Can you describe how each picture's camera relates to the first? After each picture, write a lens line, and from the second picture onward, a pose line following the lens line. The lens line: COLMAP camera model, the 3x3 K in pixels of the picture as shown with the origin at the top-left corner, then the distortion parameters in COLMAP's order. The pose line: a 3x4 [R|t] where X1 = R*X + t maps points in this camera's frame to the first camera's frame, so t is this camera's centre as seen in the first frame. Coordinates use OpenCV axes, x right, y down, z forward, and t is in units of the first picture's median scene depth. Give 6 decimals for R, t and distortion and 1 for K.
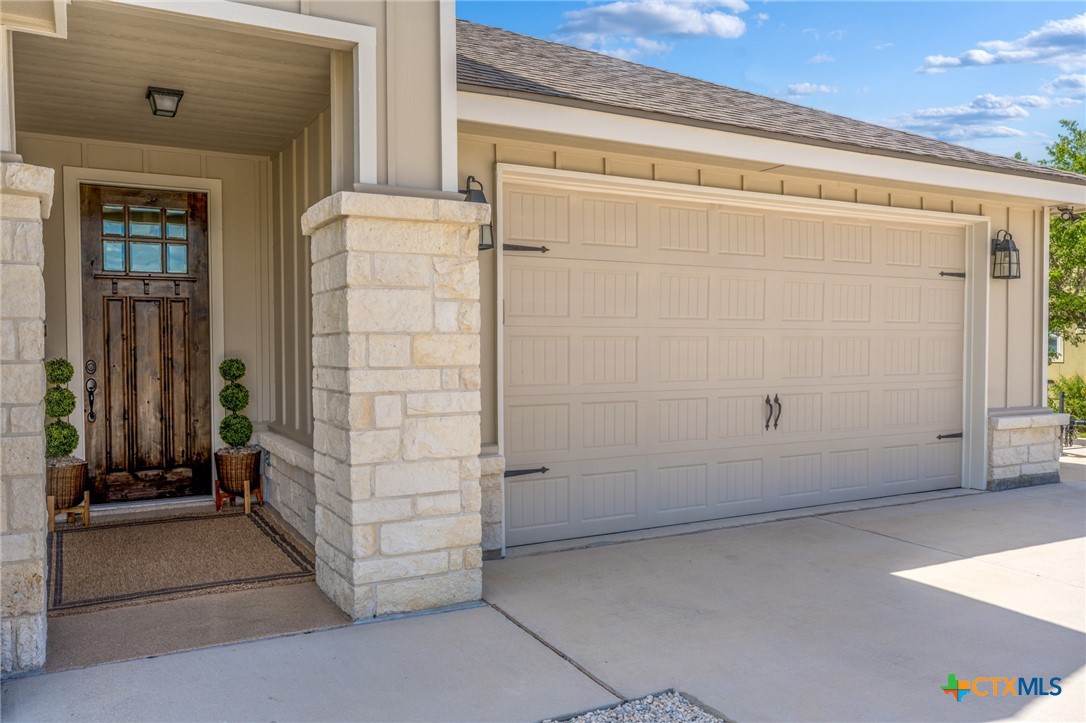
lens RADIAL K [[826.6, 0, 543.0], [0, 826.6, 361.5], [0, 0, 1]] dist [-0.002870, -0.000856]
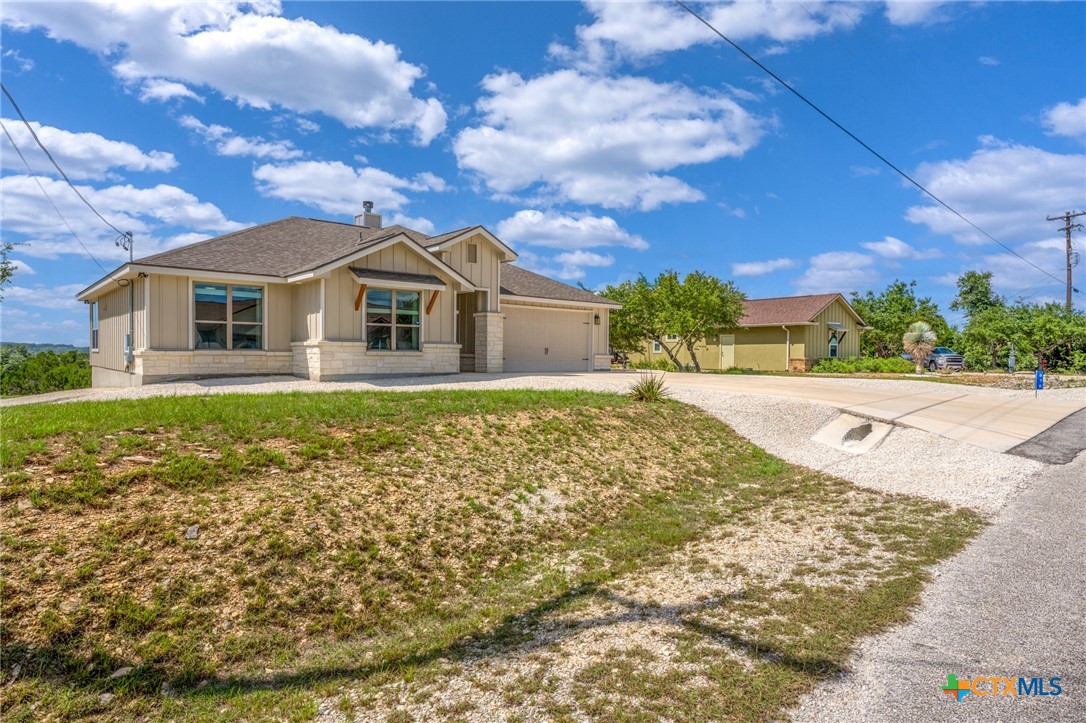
lens RADIAL K [[594.1, 0, 543.0], [0, 594.1, 361.5], [0, 0, 1]] dist [0.000446, 0.000009]
pose [[0.971408, 0.008970, 0.237248, -0.928531], [-0.007081, 0.999936, -0.008816, 0.247678], [-0.237312, 0.006884, 0.971409, -3.886246]]
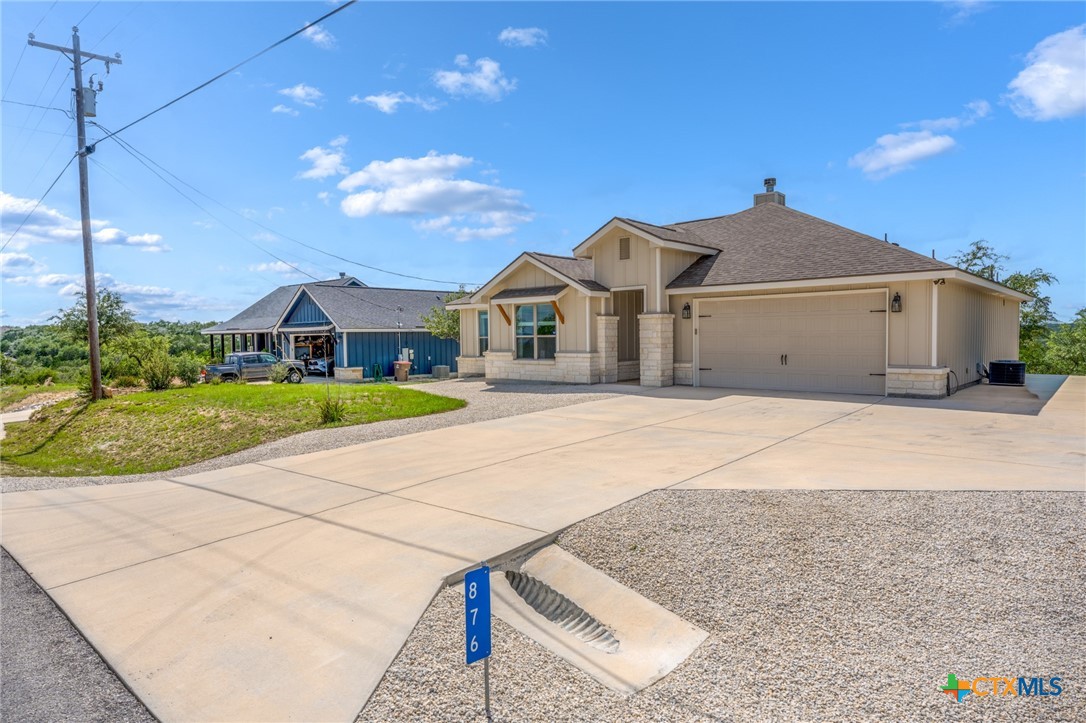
lens RADIAL K [[637.2, 0, 543.0], [0, 637.2, 361.5], [0, 0, 1]] dist [-0.001156, -0.000152]
pose [[0.343125, 0.036194, -0.938592, 3.703202], [-0.010338, 0.999342, 0.034757, -0.015203], [0.939233, -0.002223, 0.343273, -1.204743]]
